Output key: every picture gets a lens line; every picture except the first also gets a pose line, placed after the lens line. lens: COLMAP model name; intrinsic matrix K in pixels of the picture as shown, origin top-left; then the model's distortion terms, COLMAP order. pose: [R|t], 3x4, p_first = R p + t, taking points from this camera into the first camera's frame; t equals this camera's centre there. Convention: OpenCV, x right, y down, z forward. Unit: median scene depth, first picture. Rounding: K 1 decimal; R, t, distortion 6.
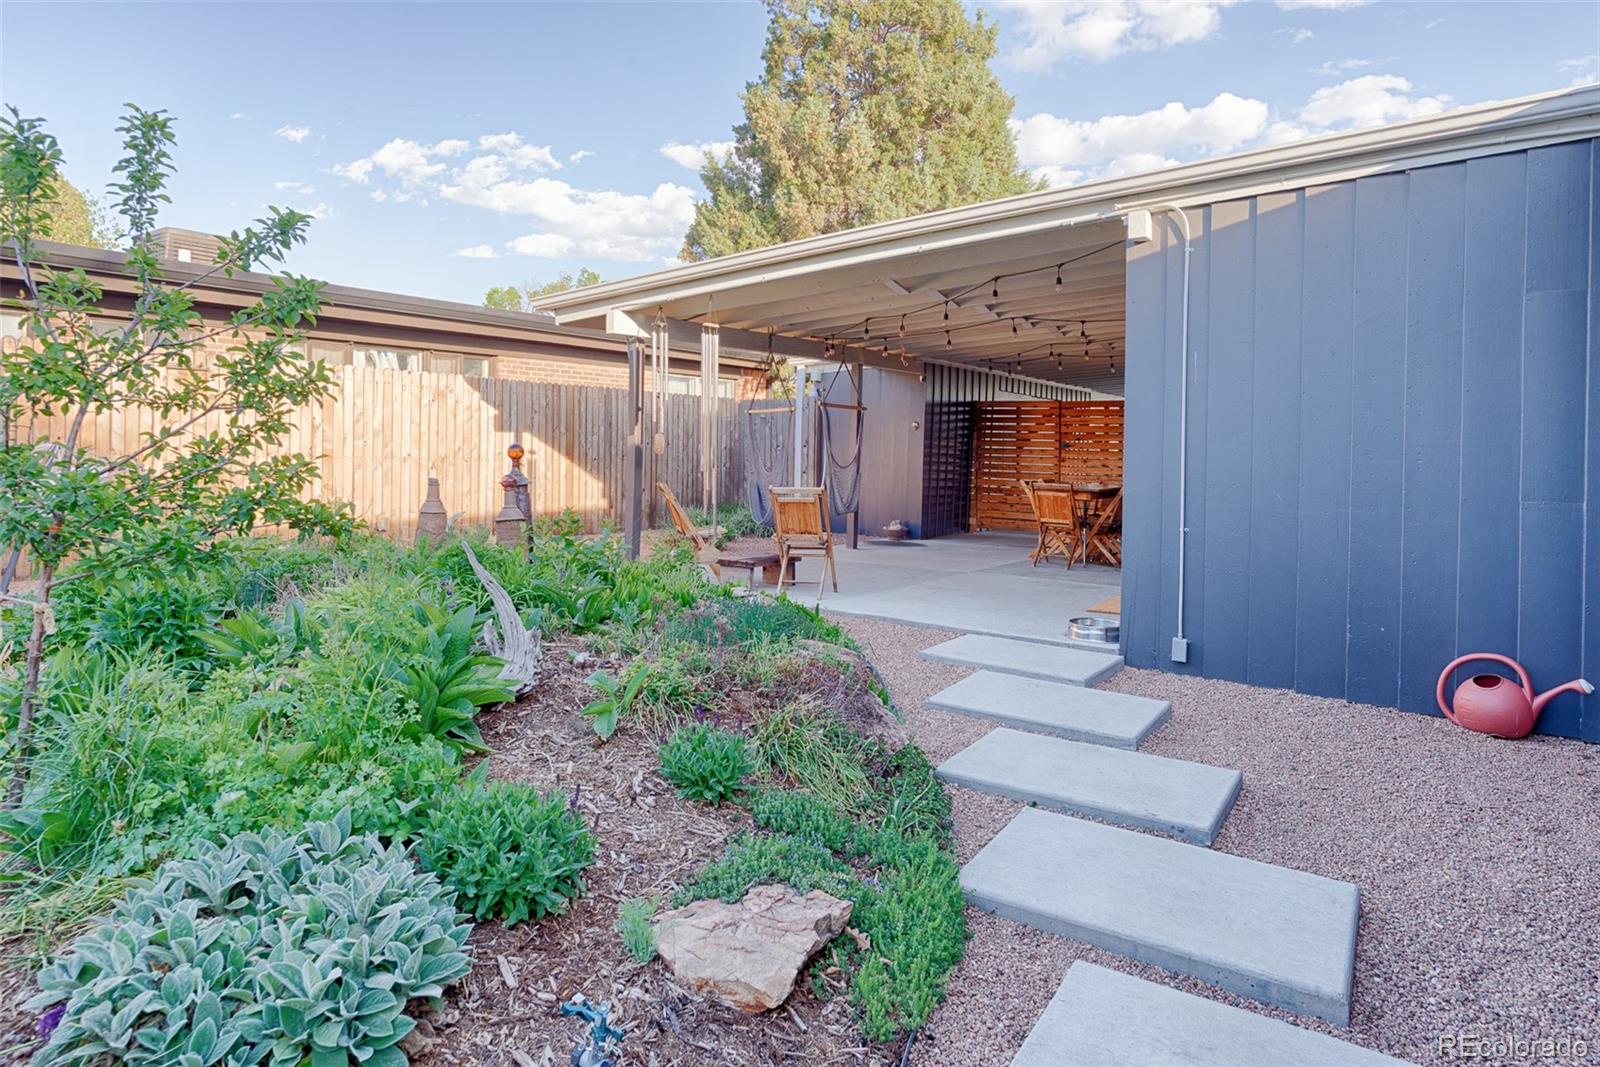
lens RADIAL K [[928.9, 0, 843.0], [0, 928.9, 446.8], [0, 0, 1]] dist [0.002667, 0.000454]
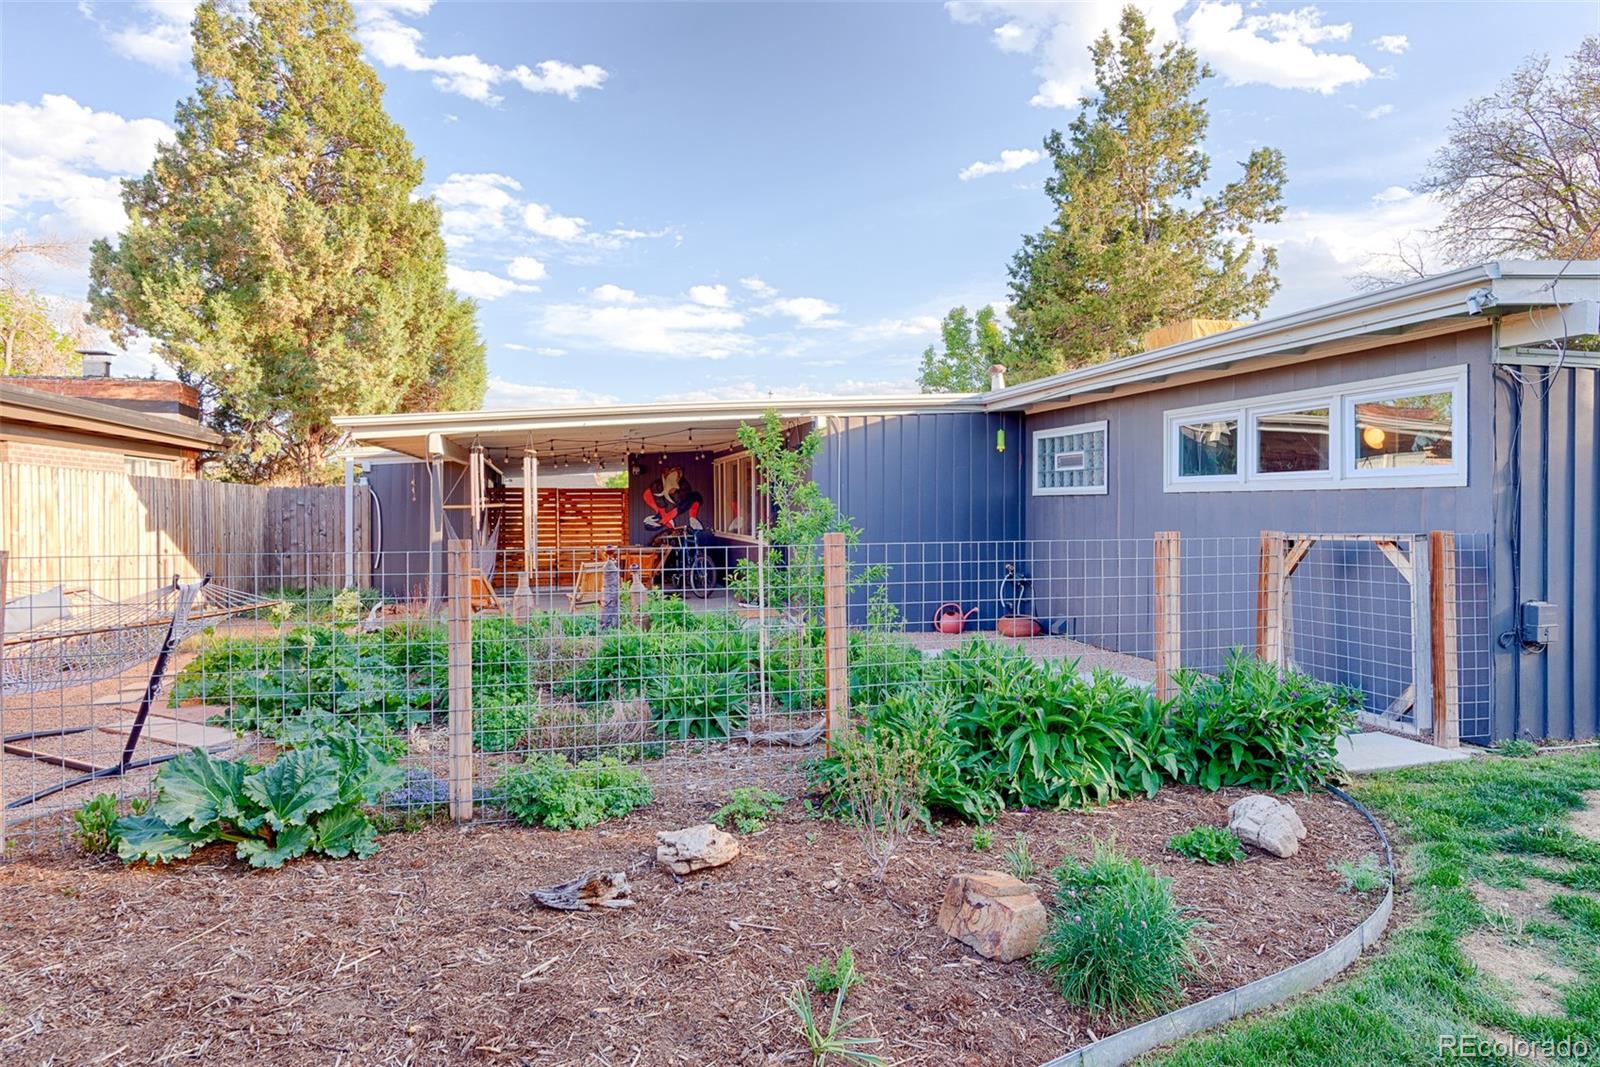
lens RADIAL K [[911.9, 0, 792.6], [0, 911.9, 525.0], [0, 0, 1]] dist [-0.003764, 0.000026]
pose [[0.667071, -0.040164, 0.743911, -0.637454], [0.022591, 0.999177, 0.033689, -0.040433], [-0.744652, -0.005667, 0.667429, -0.163739]]
